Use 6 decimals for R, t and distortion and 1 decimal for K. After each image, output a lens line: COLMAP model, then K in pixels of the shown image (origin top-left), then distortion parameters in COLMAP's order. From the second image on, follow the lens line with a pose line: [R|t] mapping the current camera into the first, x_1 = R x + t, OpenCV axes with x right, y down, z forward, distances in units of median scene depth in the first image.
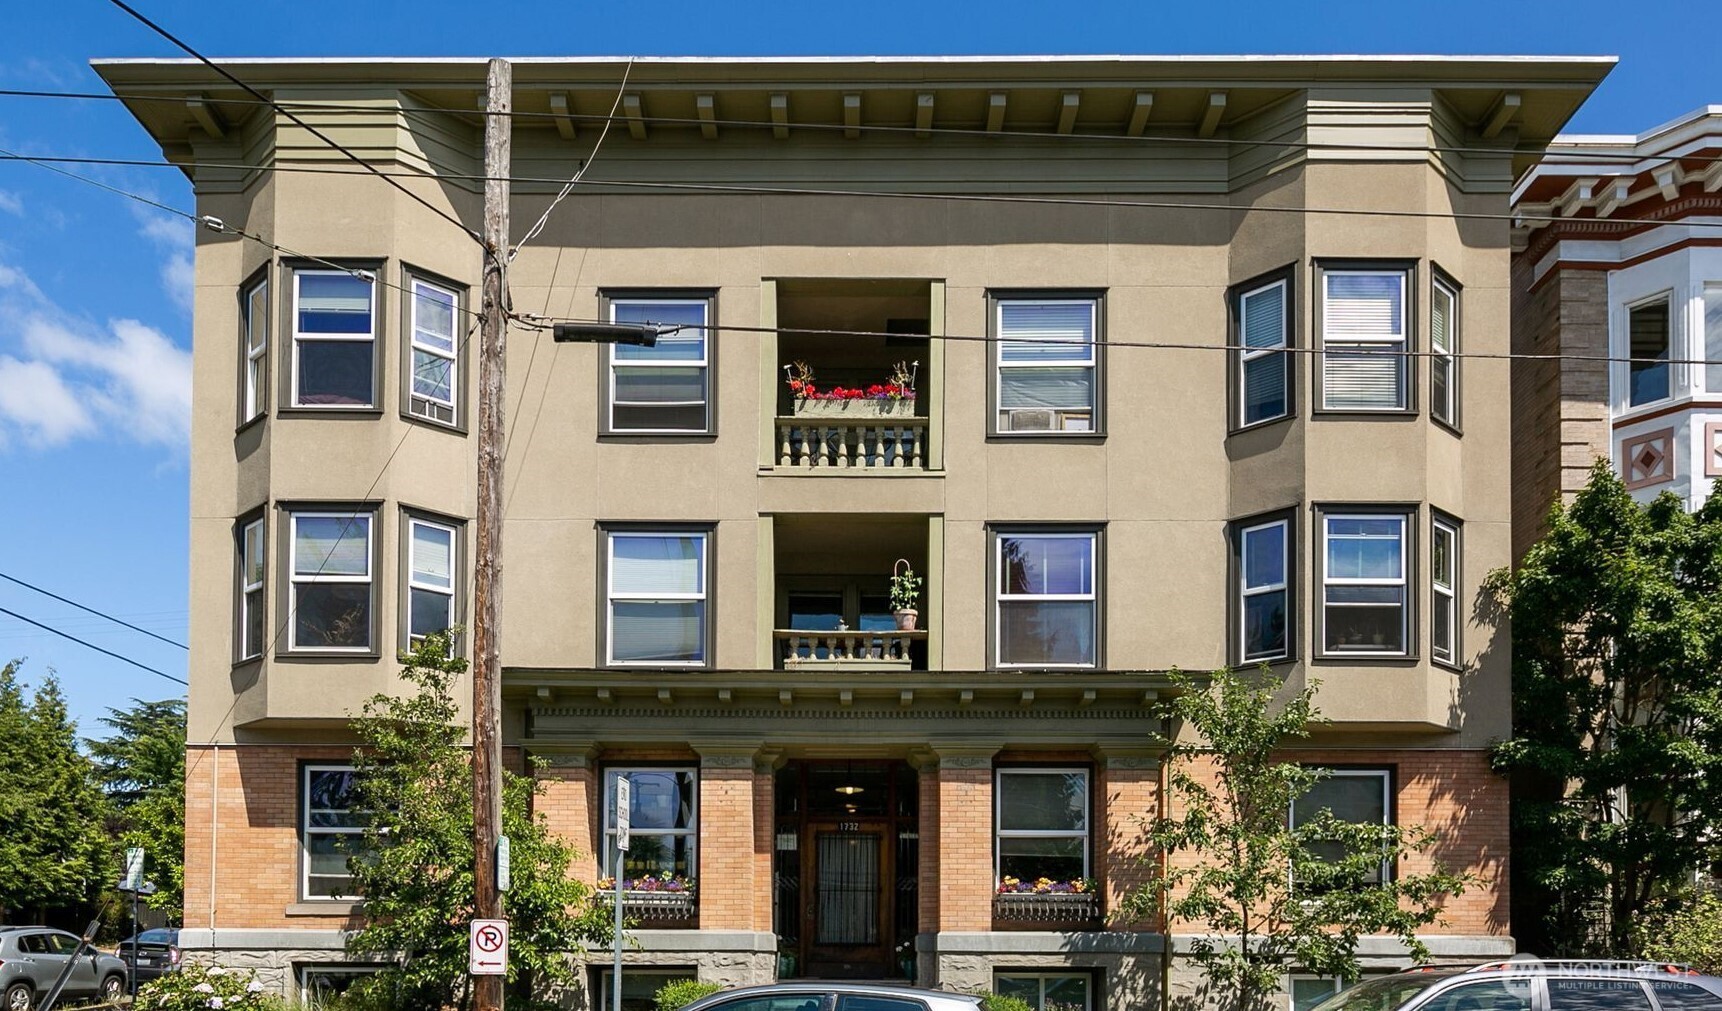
lens RADIAL K [[1200.4, 0, 857.0], [0, 1200.4, 506.0], [0, 0, 1]] dist [0.000243, -0.000350]
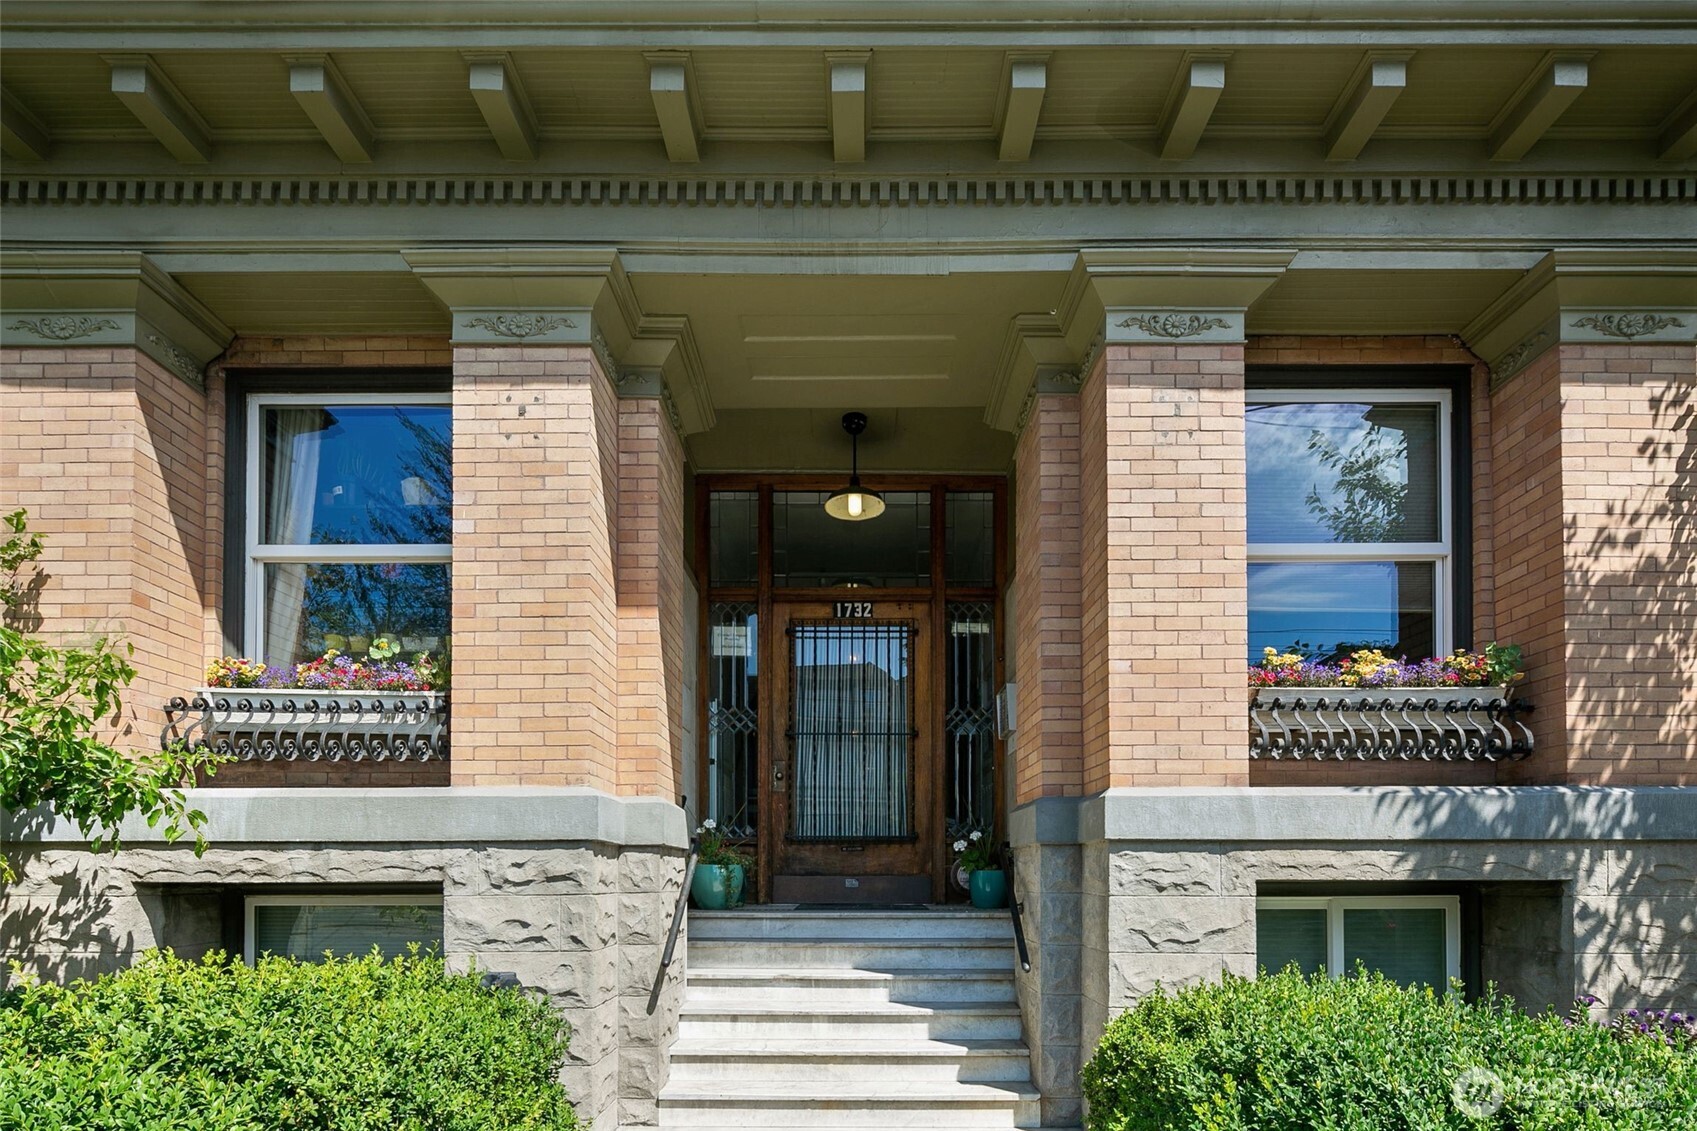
lens RADIAL K [[827.8, 0, 854.0], [0, 827.8, 564.5], [0, 0, 1]] dist [0.000098, 0.001447]
pose [[0.999984, -0.004838, 0.002960, -0.008297], [0.004829, 0.999983, 0.003273, 0.277019], [-0.002976, -0.003259, 0.999990, 0.726618]]
